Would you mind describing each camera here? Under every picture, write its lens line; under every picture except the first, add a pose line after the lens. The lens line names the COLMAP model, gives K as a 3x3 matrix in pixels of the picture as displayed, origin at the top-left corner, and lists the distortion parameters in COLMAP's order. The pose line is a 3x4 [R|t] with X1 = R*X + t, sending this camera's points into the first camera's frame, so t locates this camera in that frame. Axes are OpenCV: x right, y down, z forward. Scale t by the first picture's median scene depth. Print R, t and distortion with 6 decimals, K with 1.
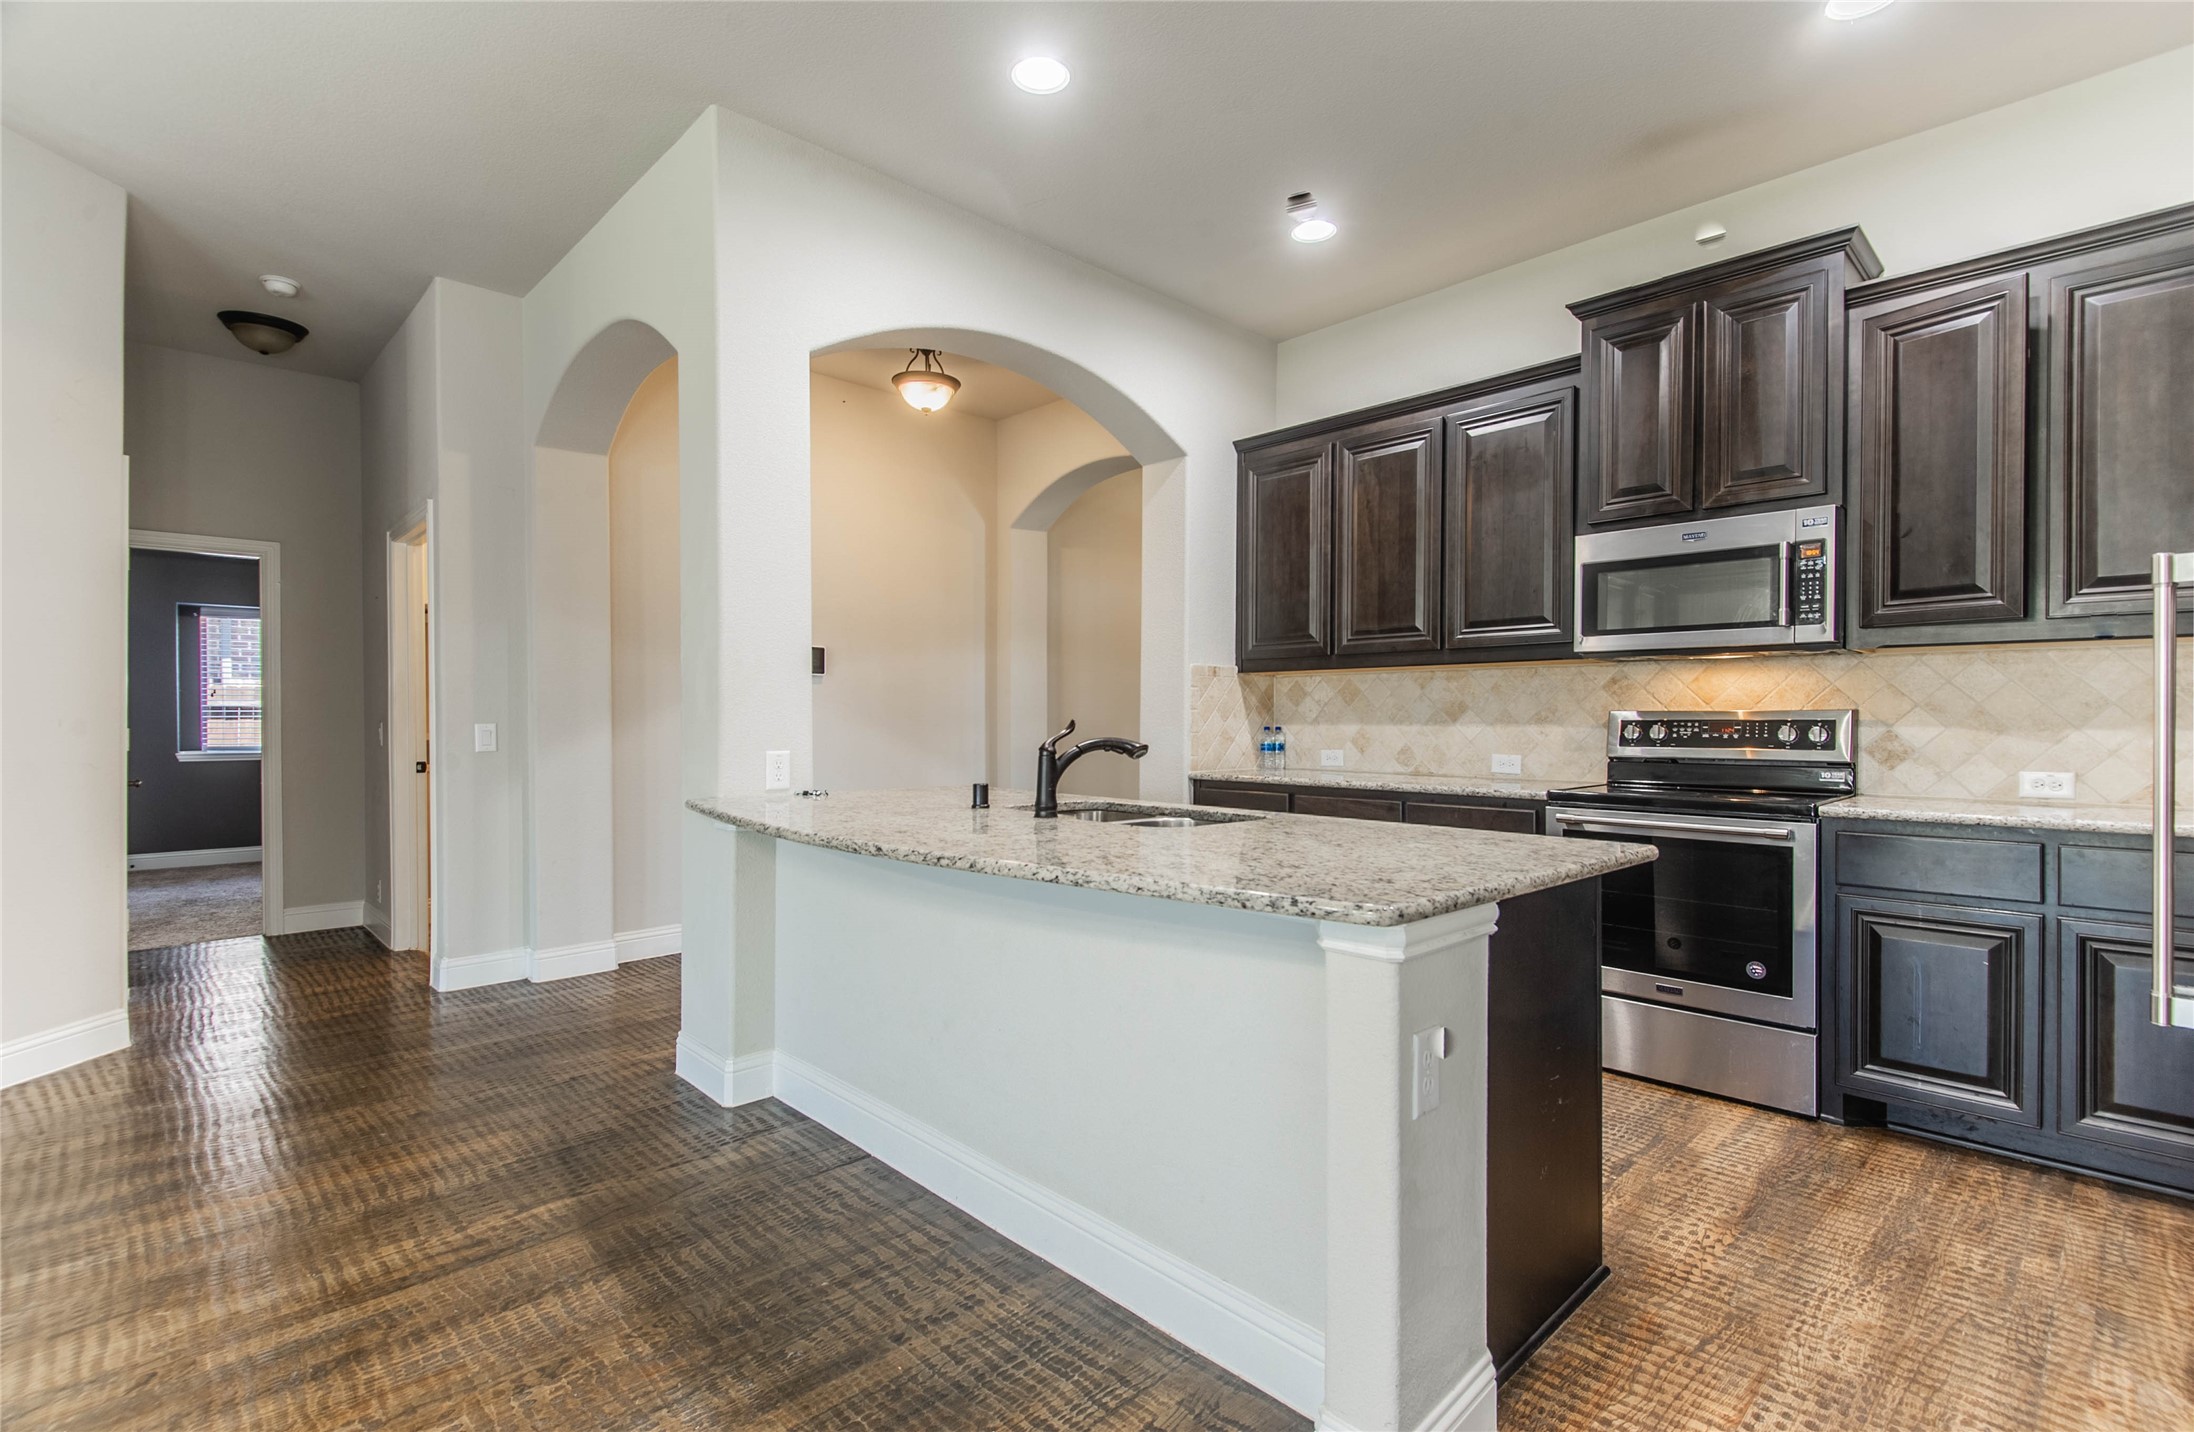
lens RADIAL K [[999.9, 0, 1099.5], [0, 999.9, 719.5], [0, 0, 1]] dist [0.029238, -0.017534]
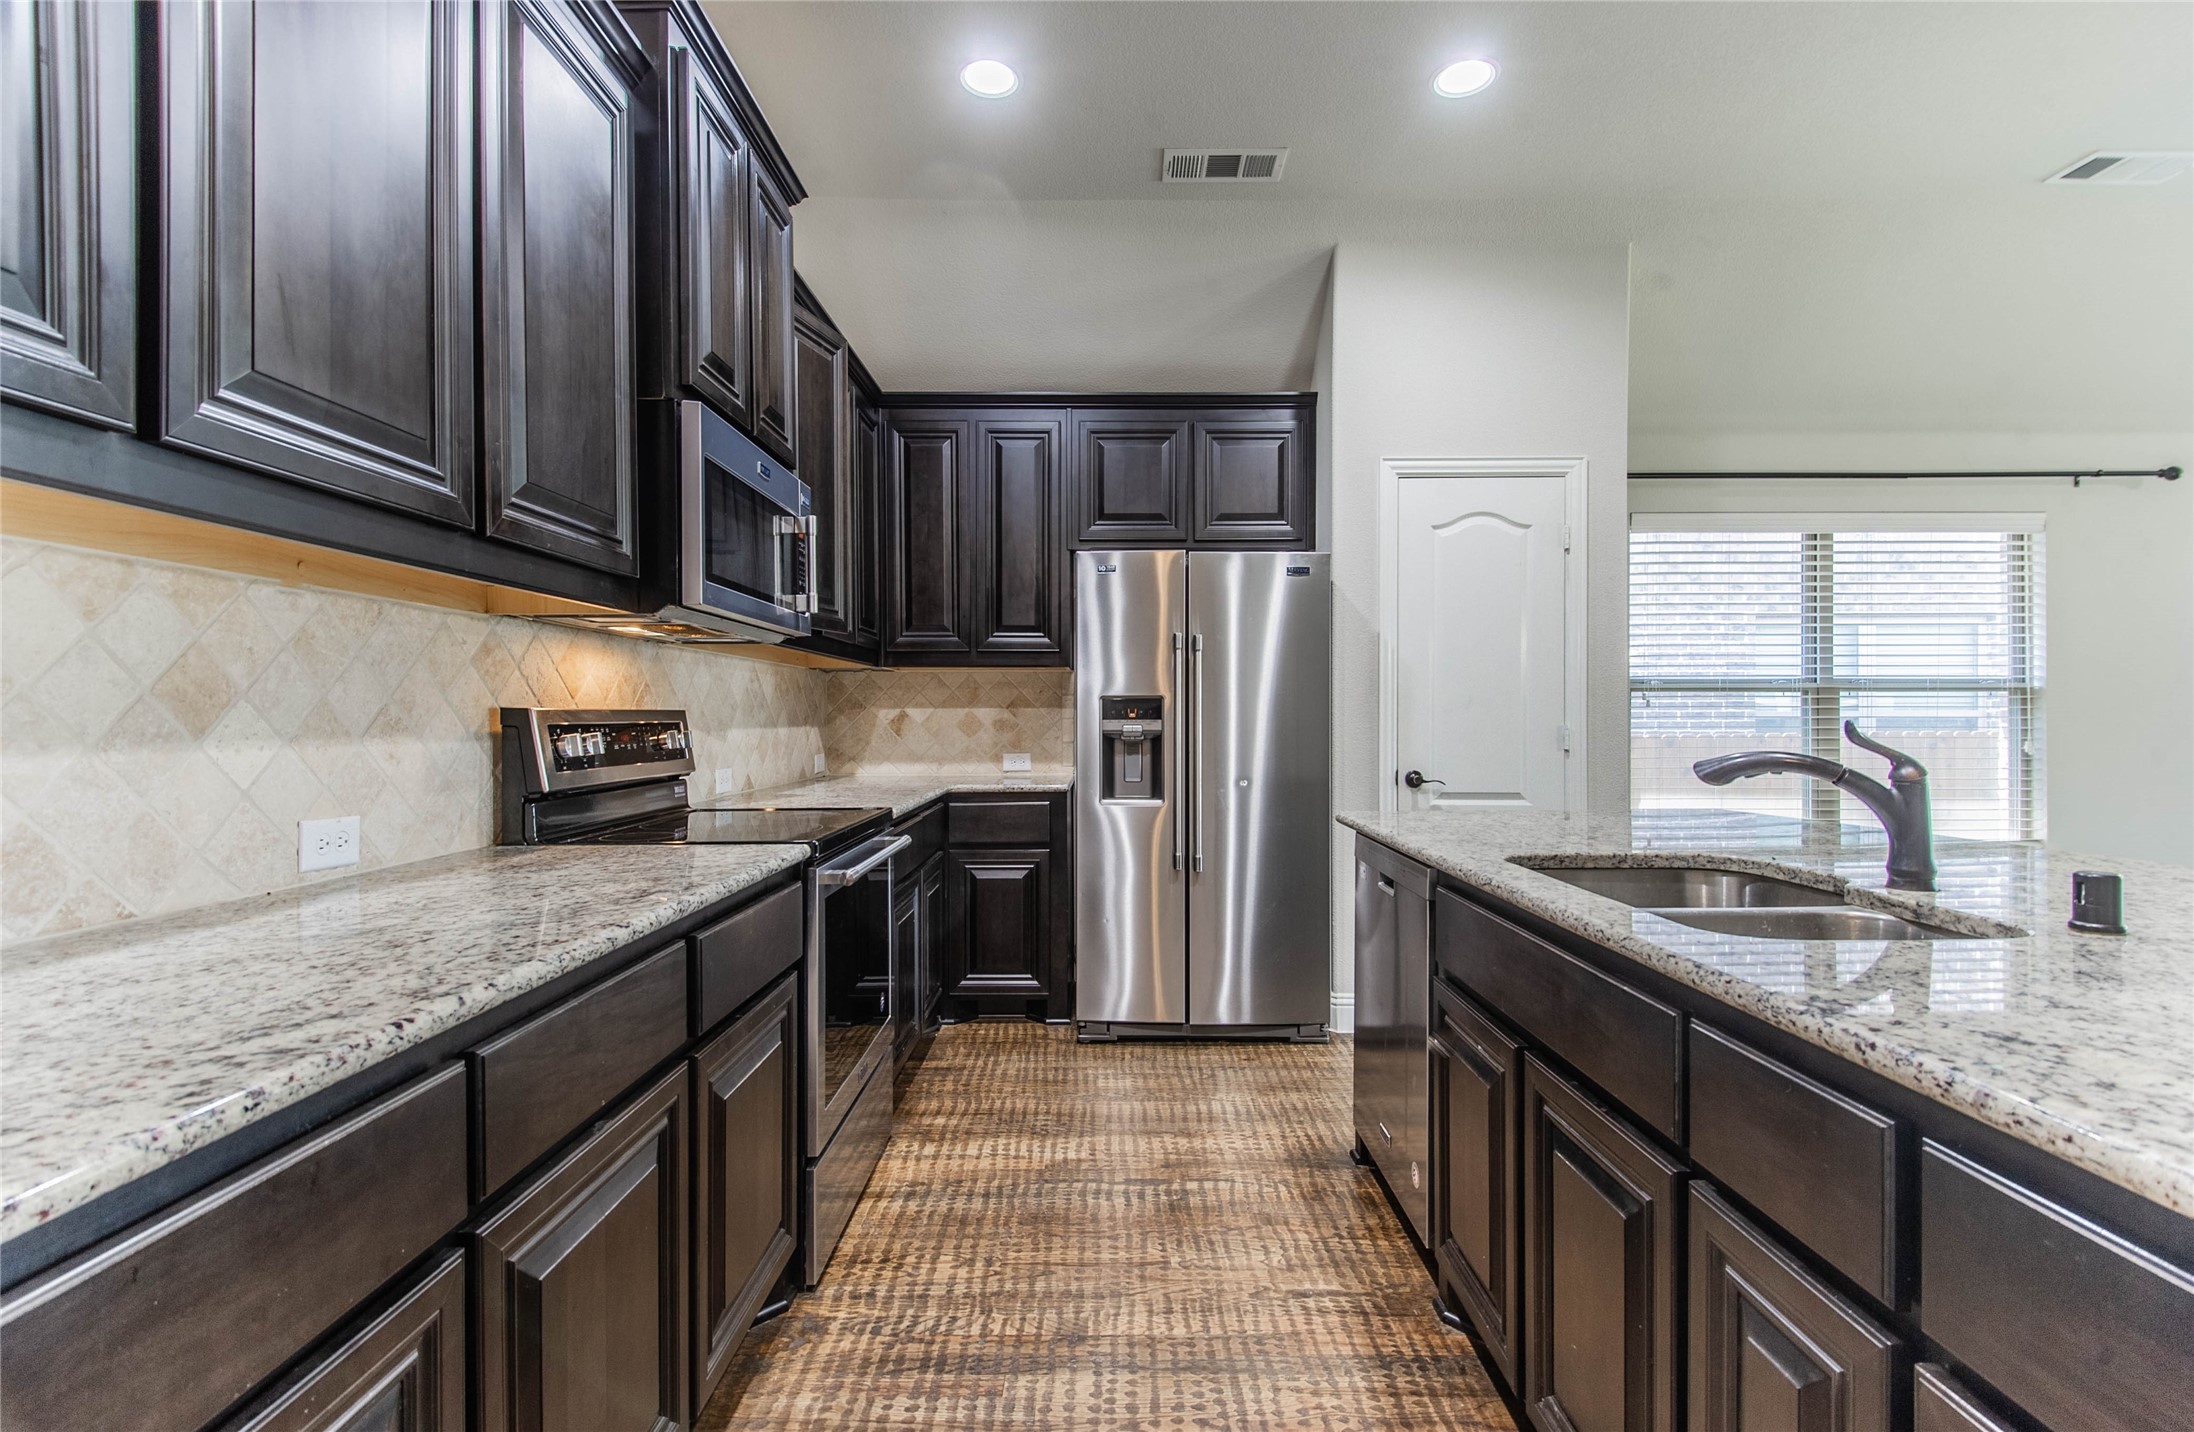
lens RADIAL K [[999.9, 0, 1106.9], [0, 999.9, 721.8], [0, 0, 1]] dist [0.029238, -0.017534]
pose [[-0.716771, -0.003377, 0.697300, -0.101950], [0.002645, 0.999968, 0.007562, -0.005078], [-0.697304, 0.007264, -0.716739, 1.400332]]
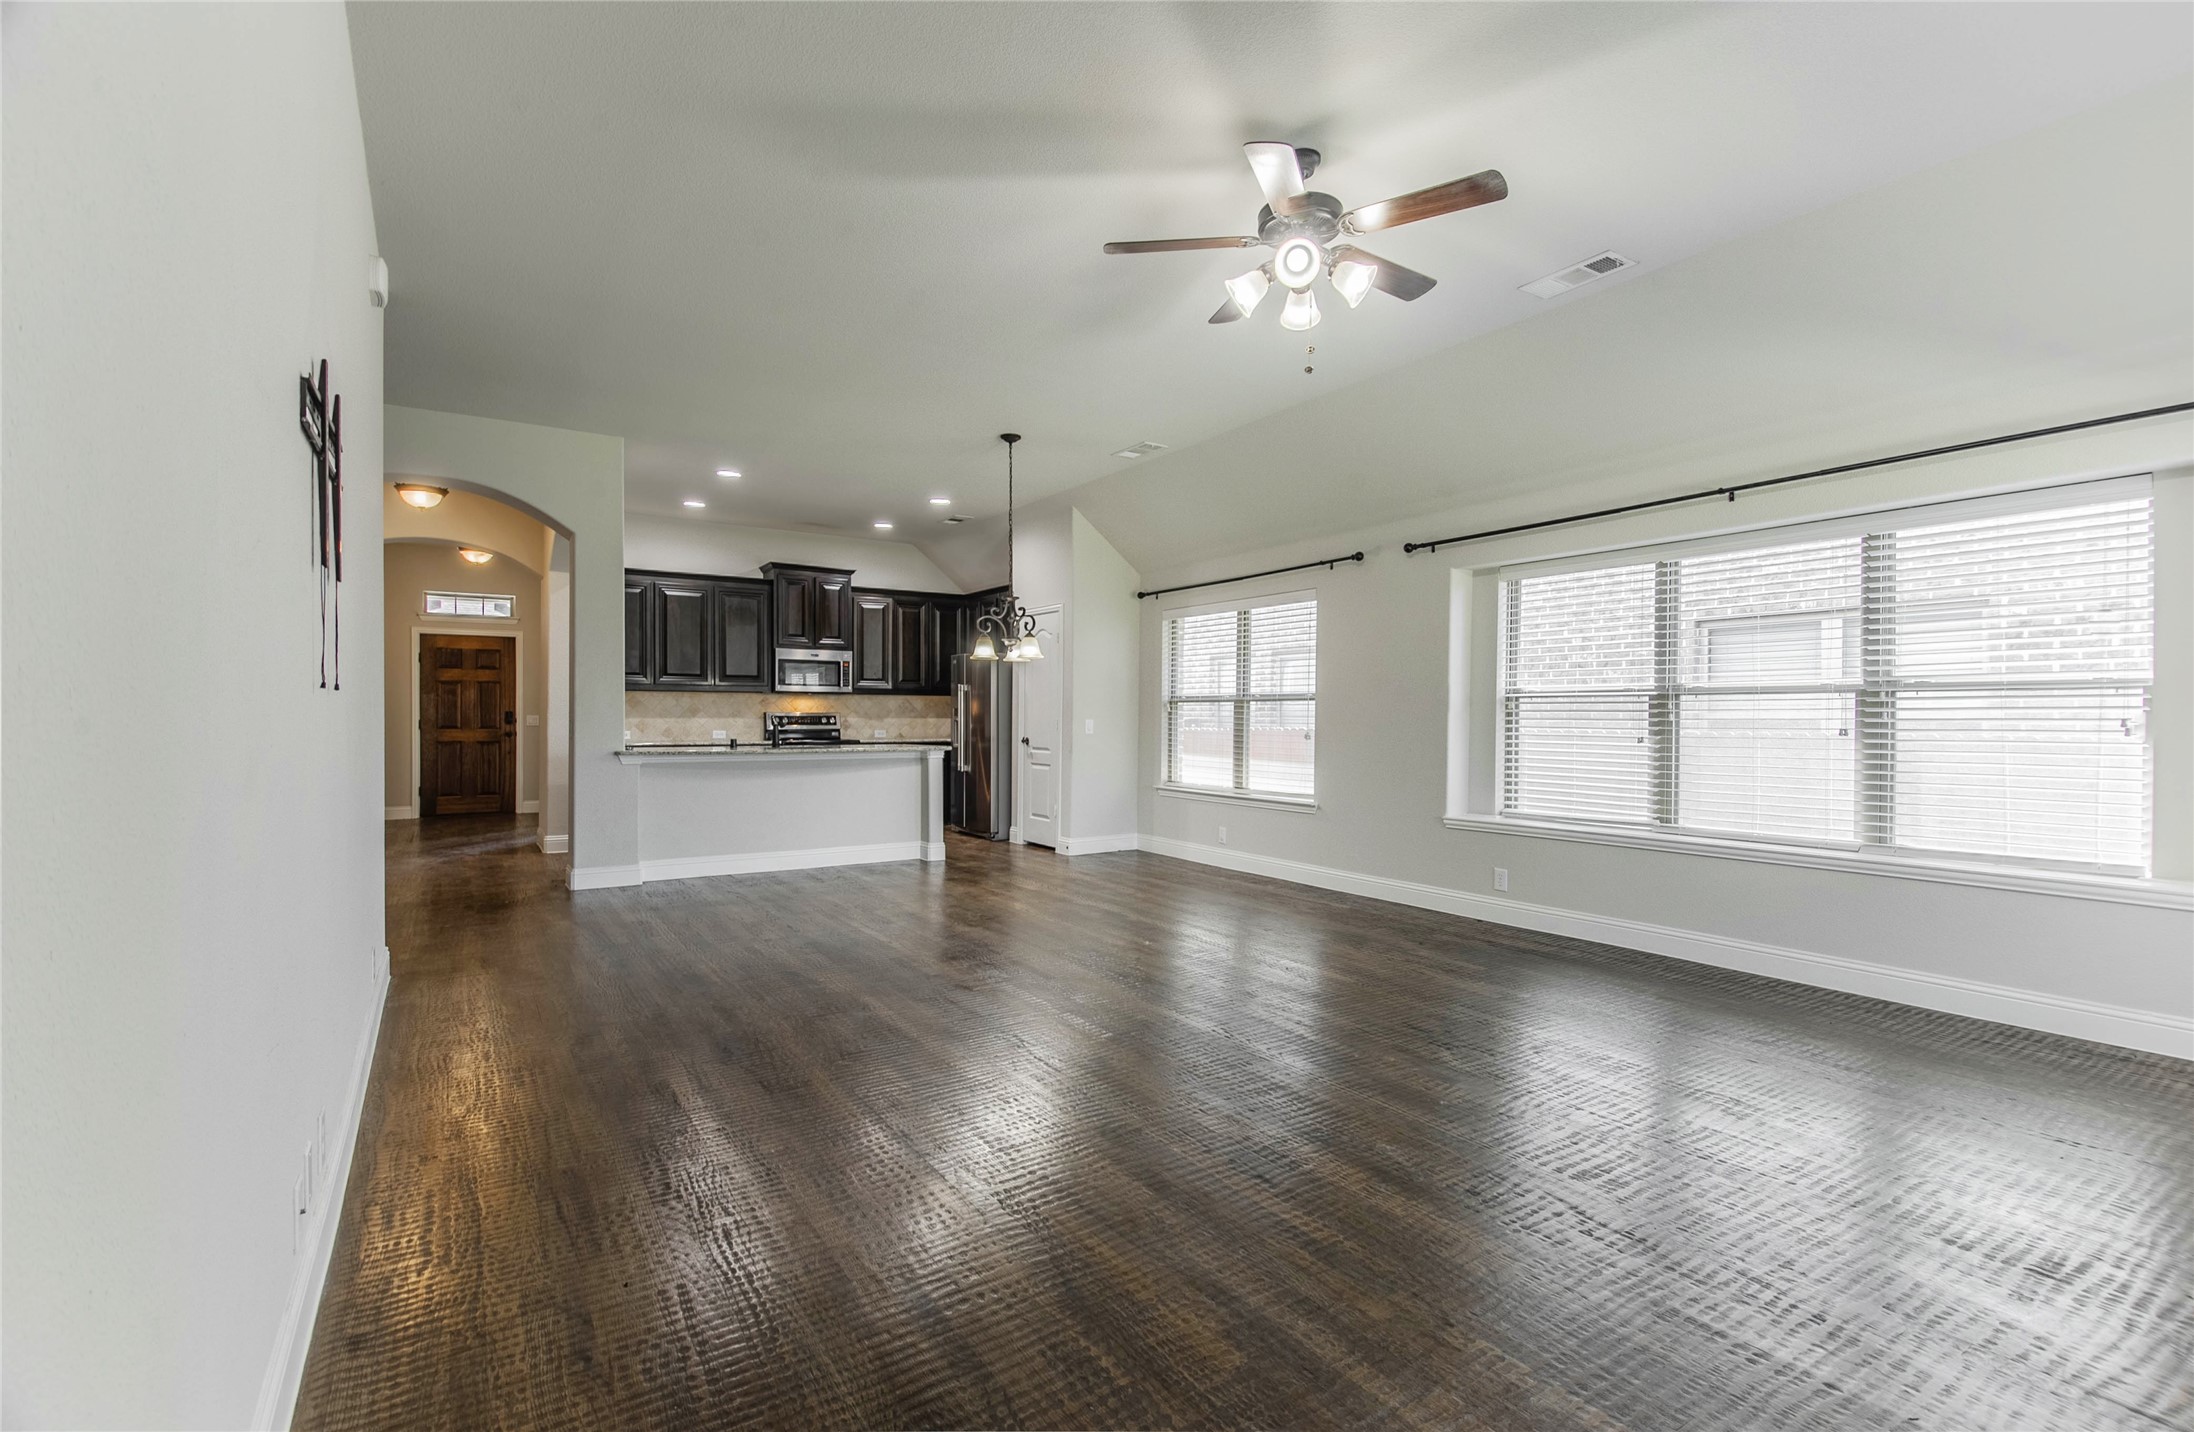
lens RADIAL K [[999.9, 0, 1119.1], [0, 999.9, 728.8], [0, 0, 1]] dist [0.029238, -0.017534]
pose [[0.178943, -0.013356, 0.983769, -2.278525], [-0.000217, 0.999907, 0.013615, -0.001575], [-0.983859, -0.002650, 0.178923, -0.446927]]
